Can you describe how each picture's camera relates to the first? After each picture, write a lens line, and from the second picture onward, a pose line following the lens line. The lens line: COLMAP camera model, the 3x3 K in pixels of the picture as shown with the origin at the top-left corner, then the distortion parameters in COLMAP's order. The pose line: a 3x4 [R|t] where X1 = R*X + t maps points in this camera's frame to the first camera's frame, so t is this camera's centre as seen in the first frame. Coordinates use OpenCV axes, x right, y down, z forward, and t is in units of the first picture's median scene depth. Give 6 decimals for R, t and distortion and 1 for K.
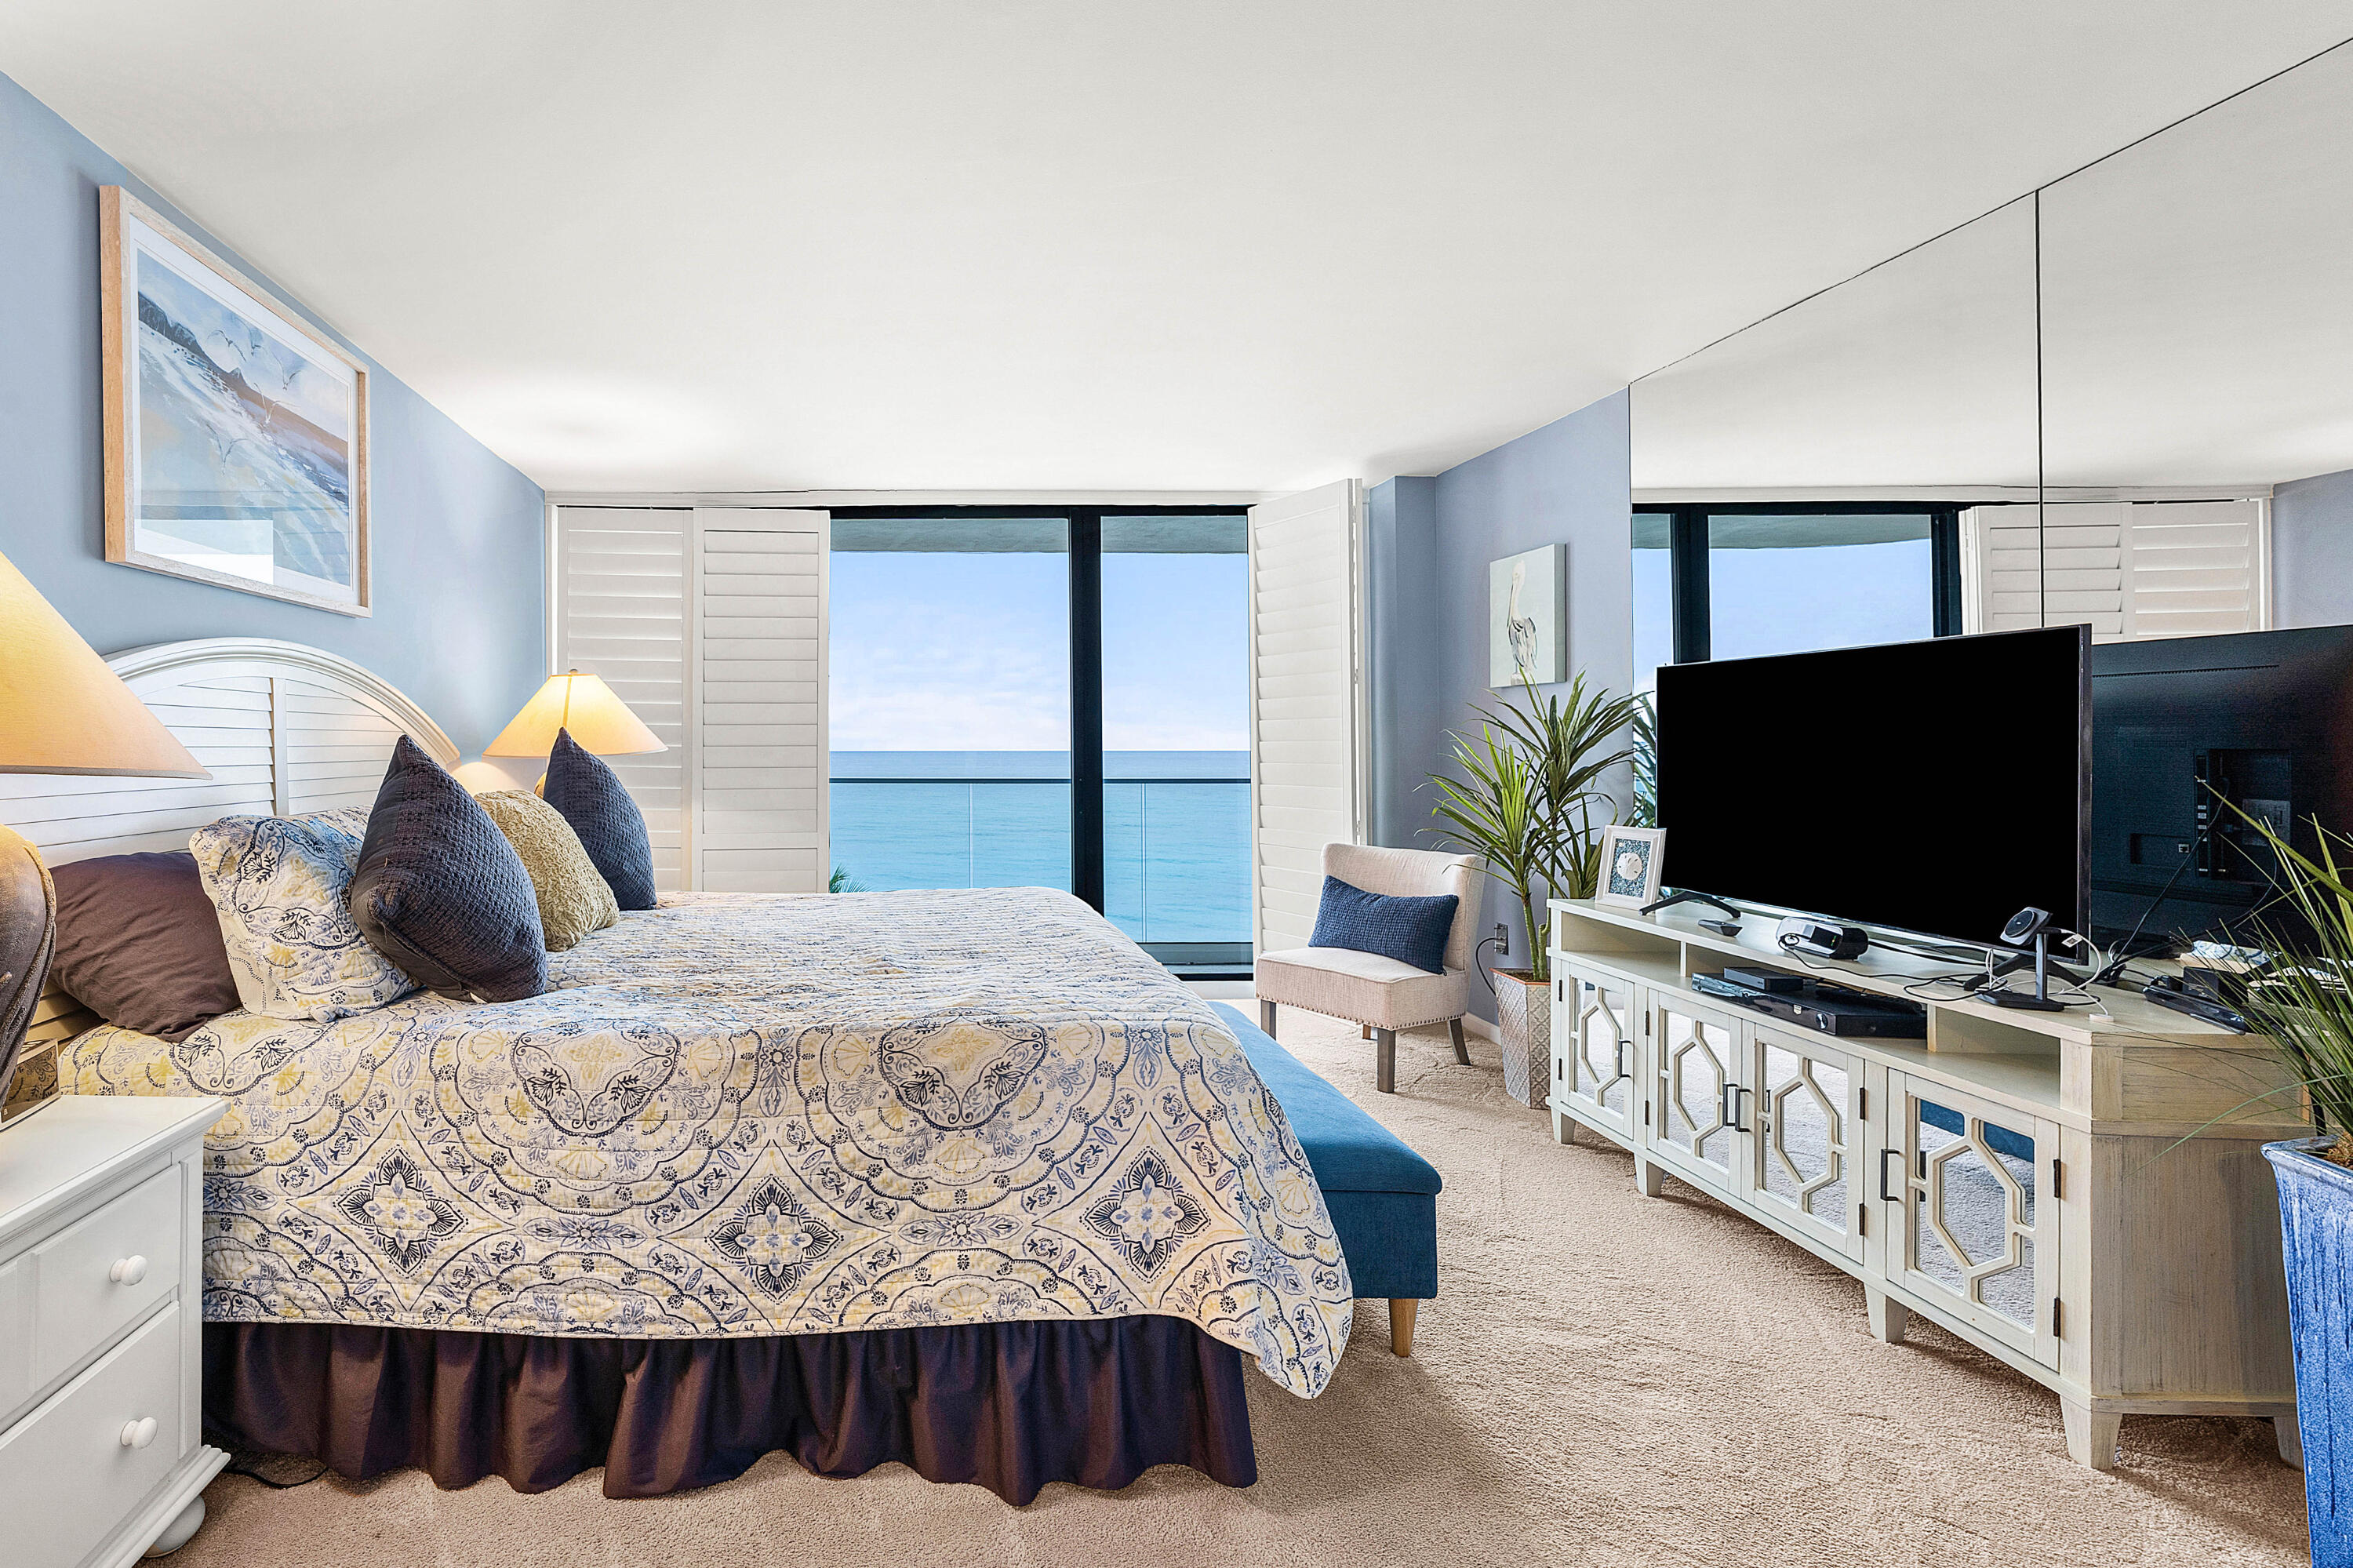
lens RADIAL K [[973.2, 0, 1121.7], [0, 973.2, 739.2], [0, 0, 1]] dist [0.002104, -0.001076]
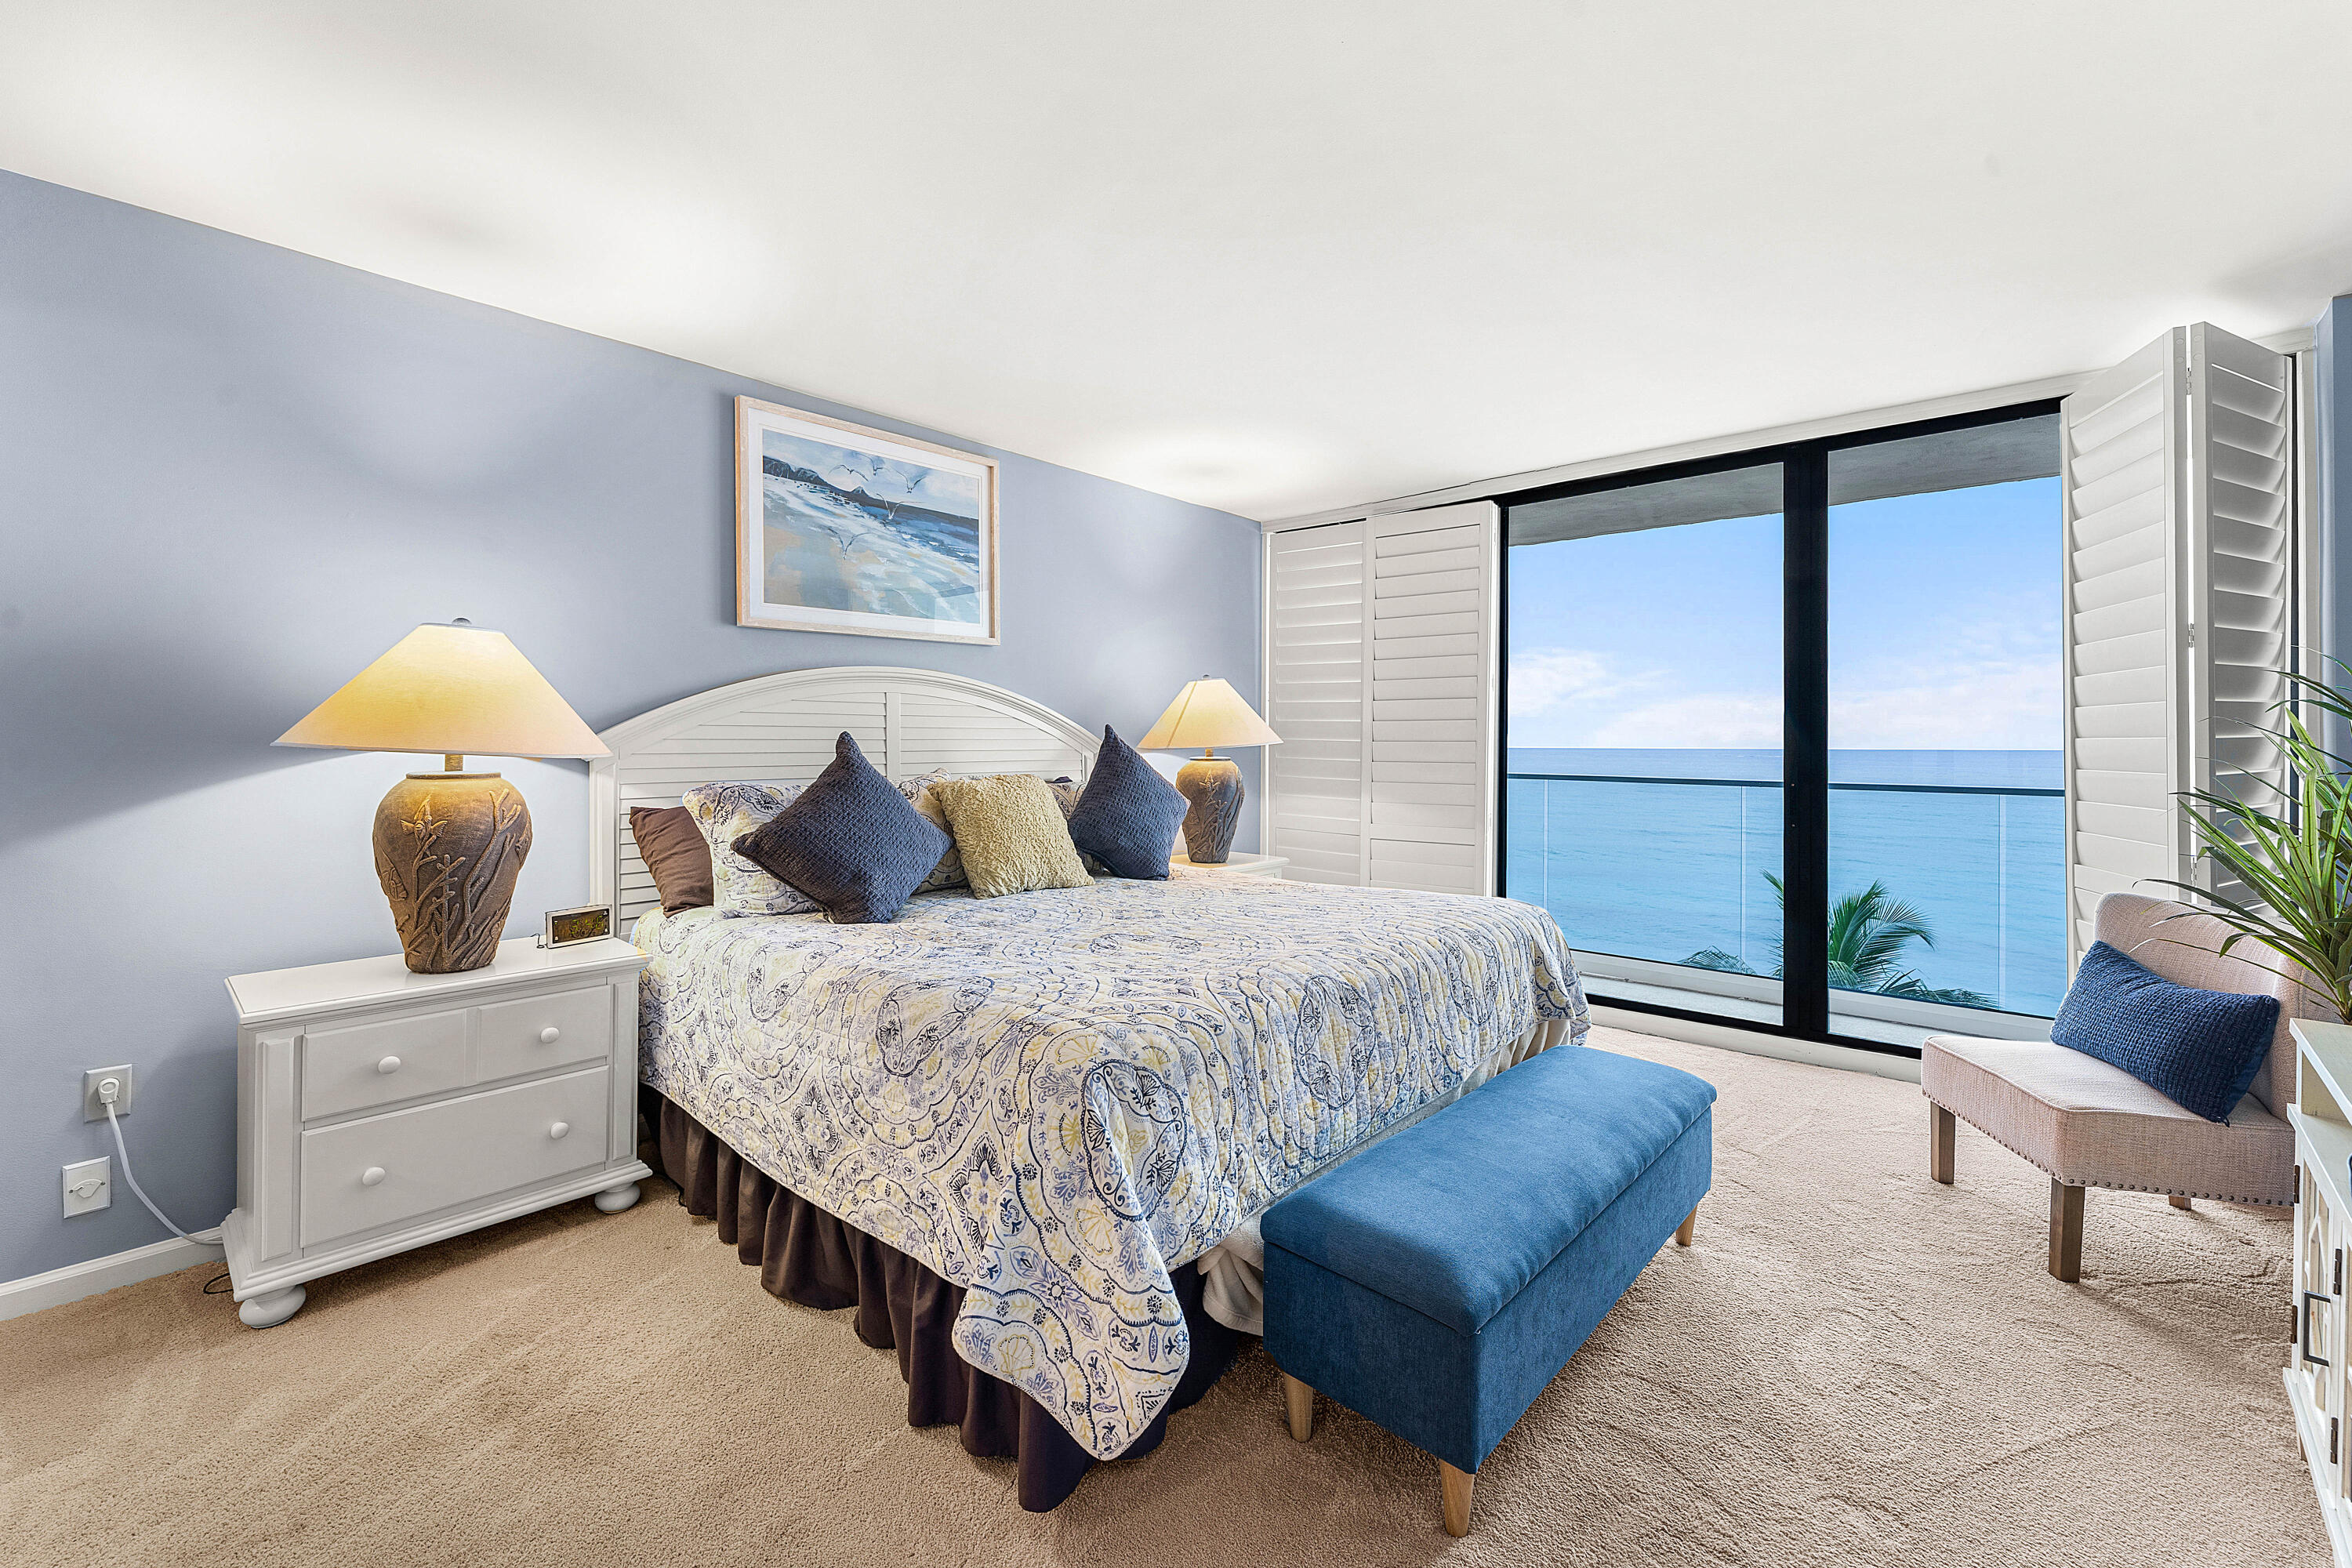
lens RADIAL K [[972.8, 0, 1147.7], [0, 972.8, 735.4], [0, 0, 1]] dist [0.002104, -0.001076]
pose [[0.746735, 0.000785, -0.665121, 0.790139], [-0.000076, 0.999999, 0.001095, 0.000282], [0.665122, -0.000768, 0.746735, 0.332585]]
